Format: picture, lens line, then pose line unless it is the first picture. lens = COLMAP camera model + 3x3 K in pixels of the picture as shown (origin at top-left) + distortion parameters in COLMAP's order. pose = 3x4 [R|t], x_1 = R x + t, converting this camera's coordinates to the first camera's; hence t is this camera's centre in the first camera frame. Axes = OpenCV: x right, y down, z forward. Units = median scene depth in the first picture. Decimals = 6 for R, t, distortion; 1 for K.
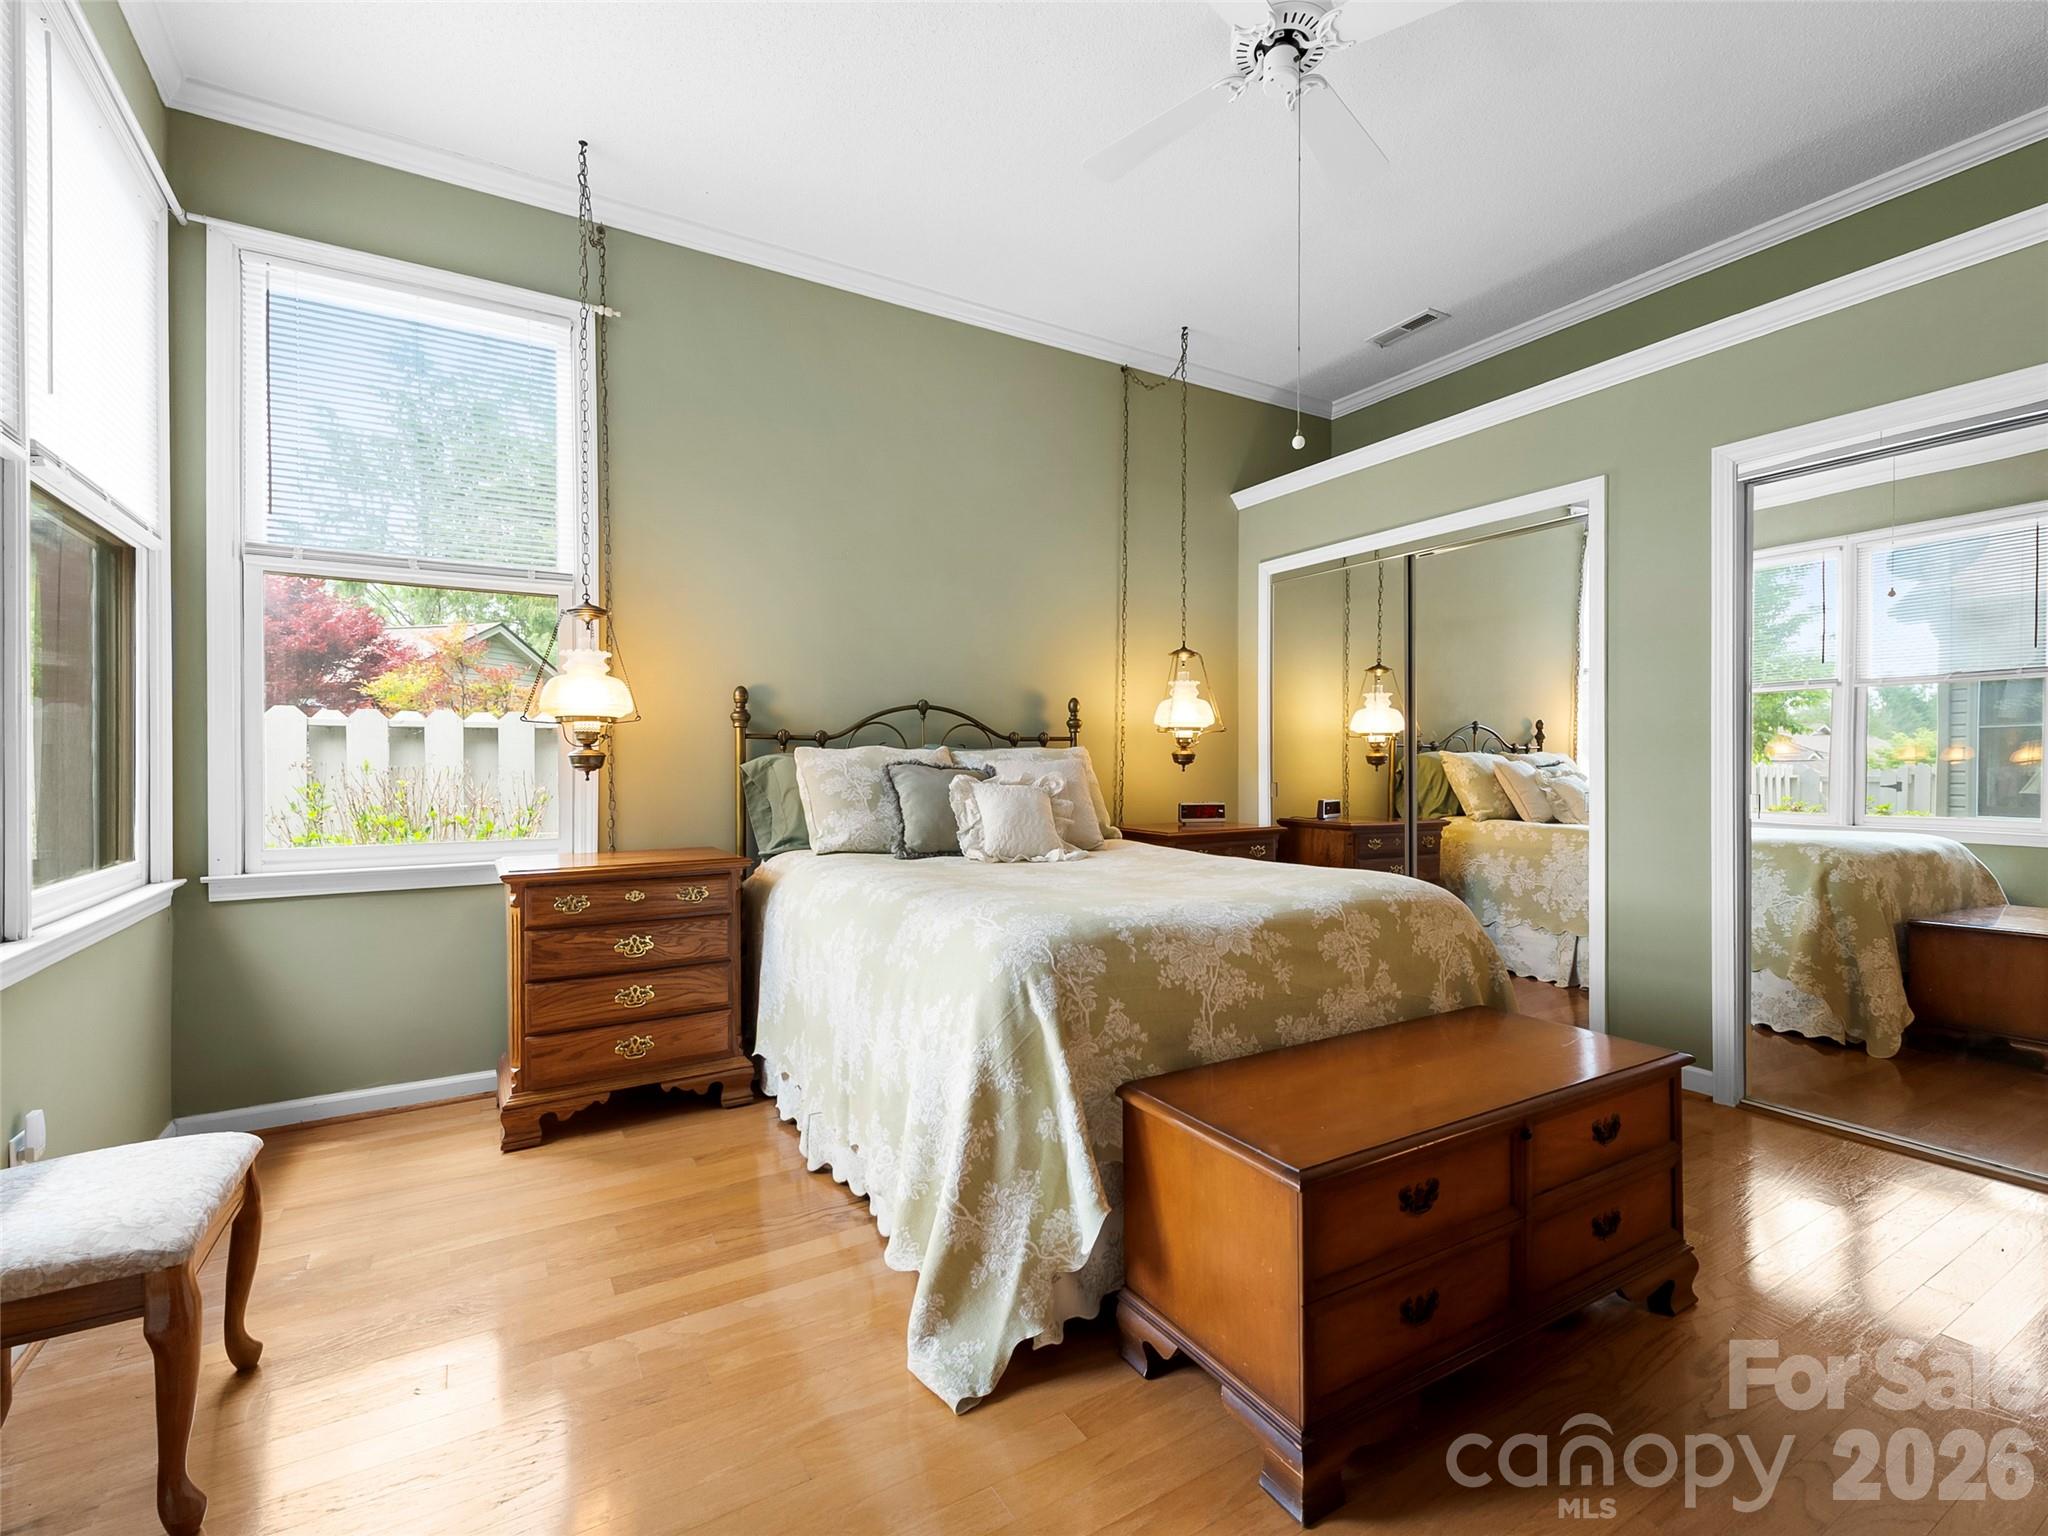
lens RADIAL K [[916.3, 0, 1031.6], [0, 916.3, 766.3], [0, 0, 1]] dist [0.018730, -0.006614]
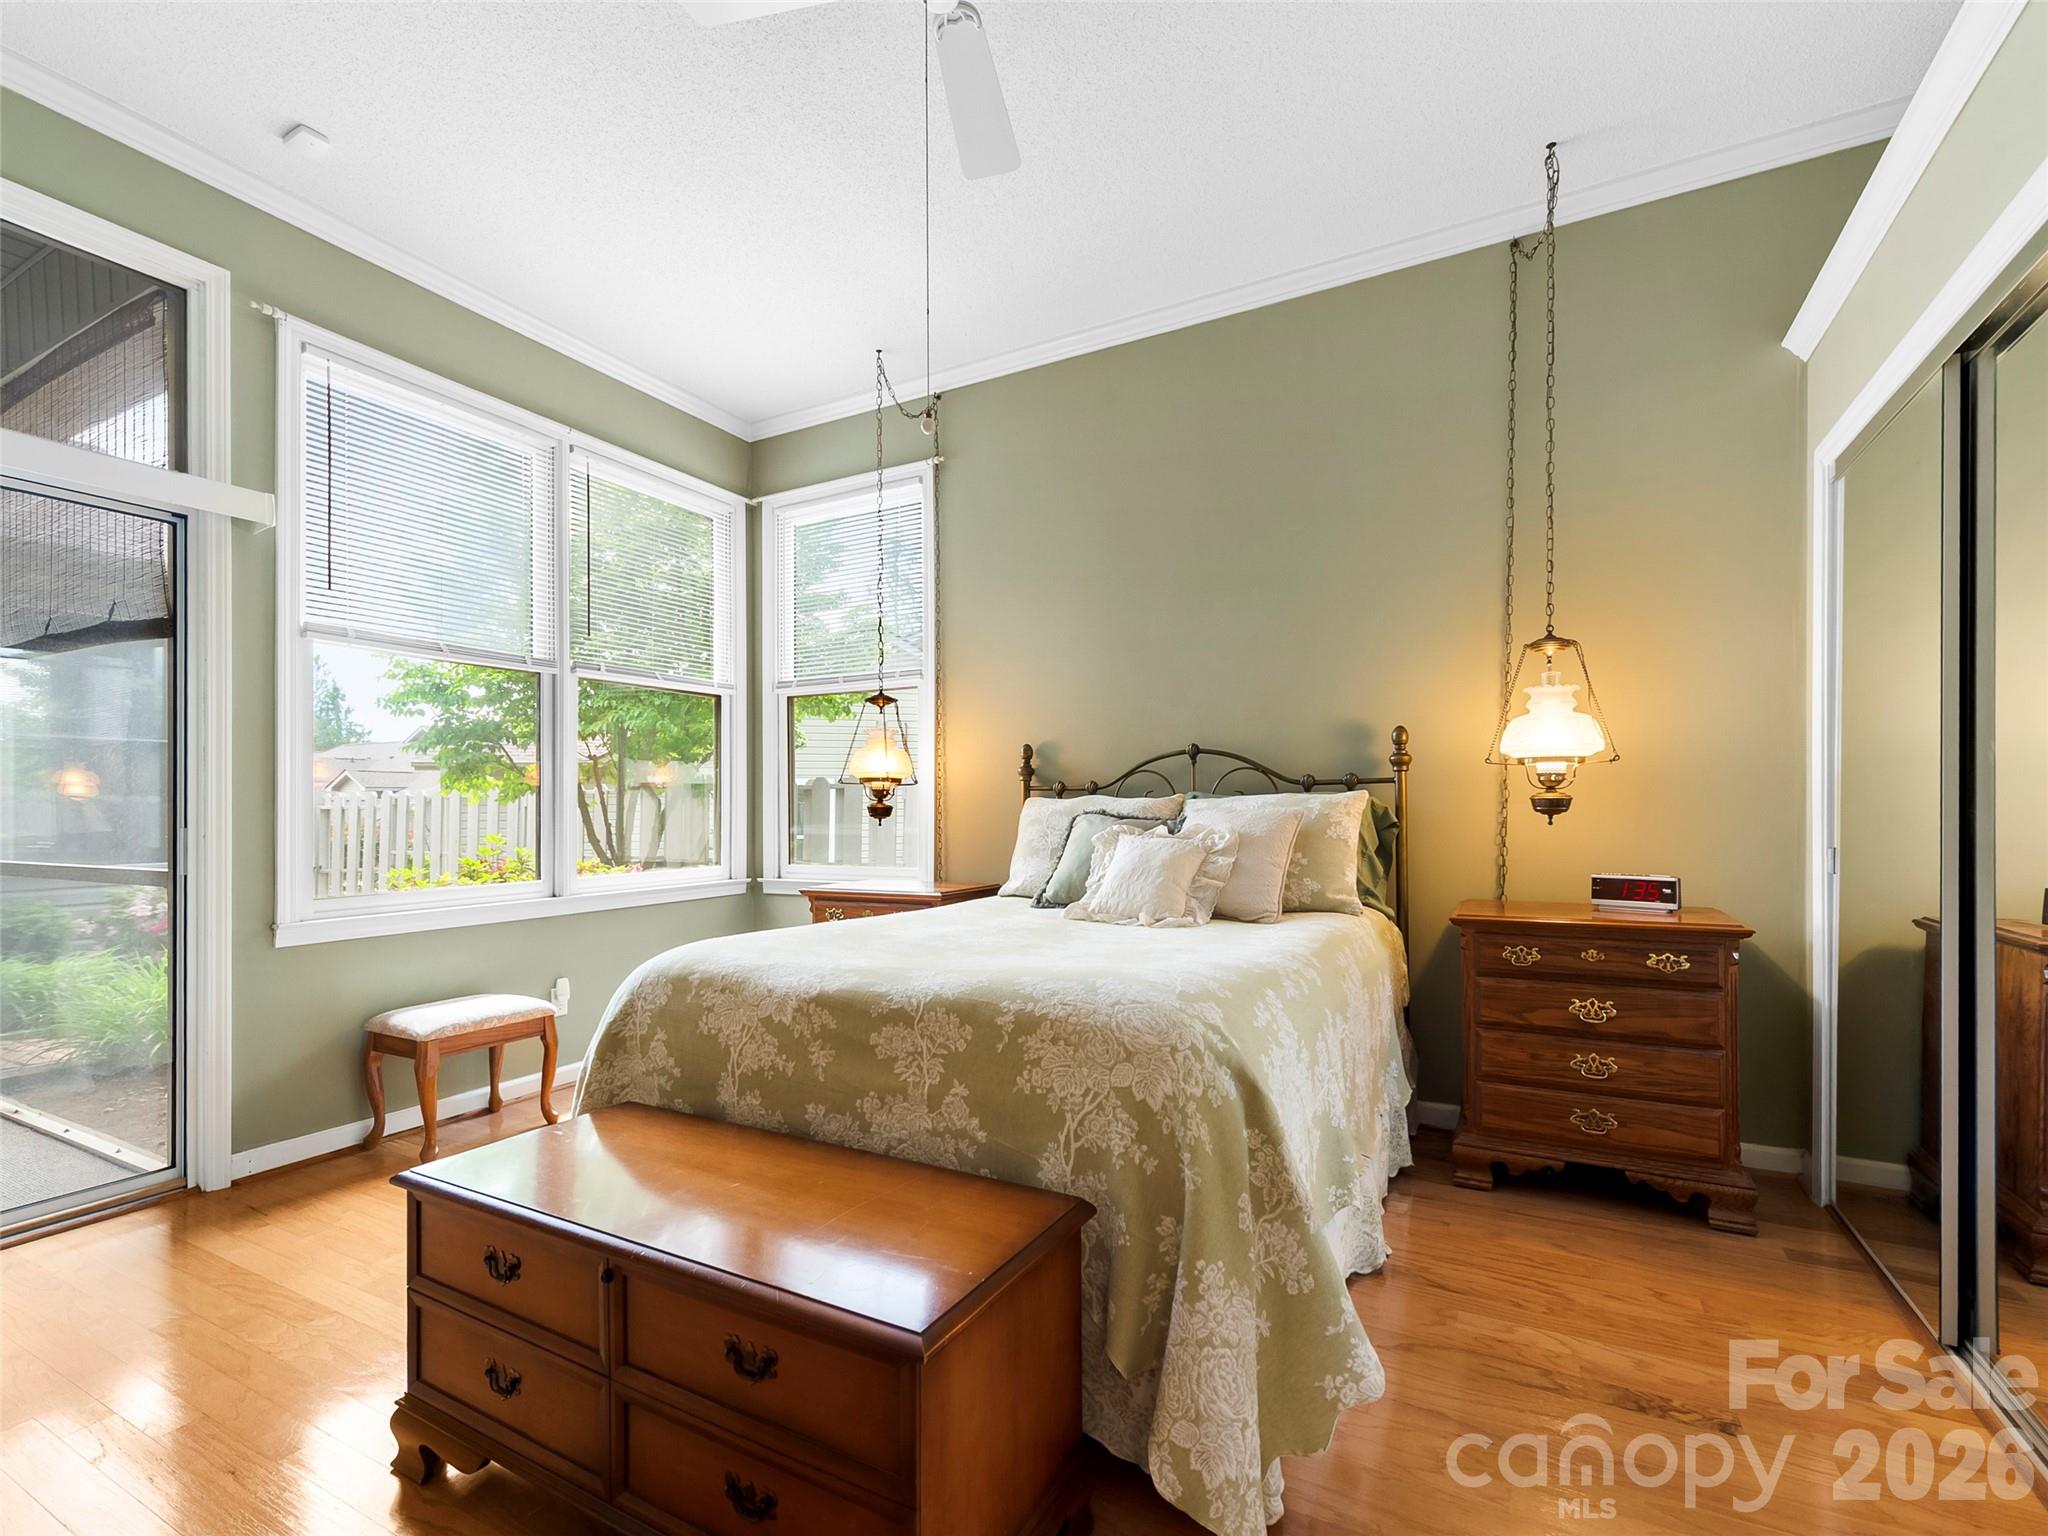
lens RADIAL K [[916.3, 0, 993.8], [0, 916.3, 807.9], [0, 0, 1]] dist [0.018730, -0.006614]
pose [[0.510233, -0.002759, -0.860032, 0.685381], [0.001162, 0.999996, -0.002519, -0.006676], [0.860036, 0.000286, 0.510234, 0.424232]]
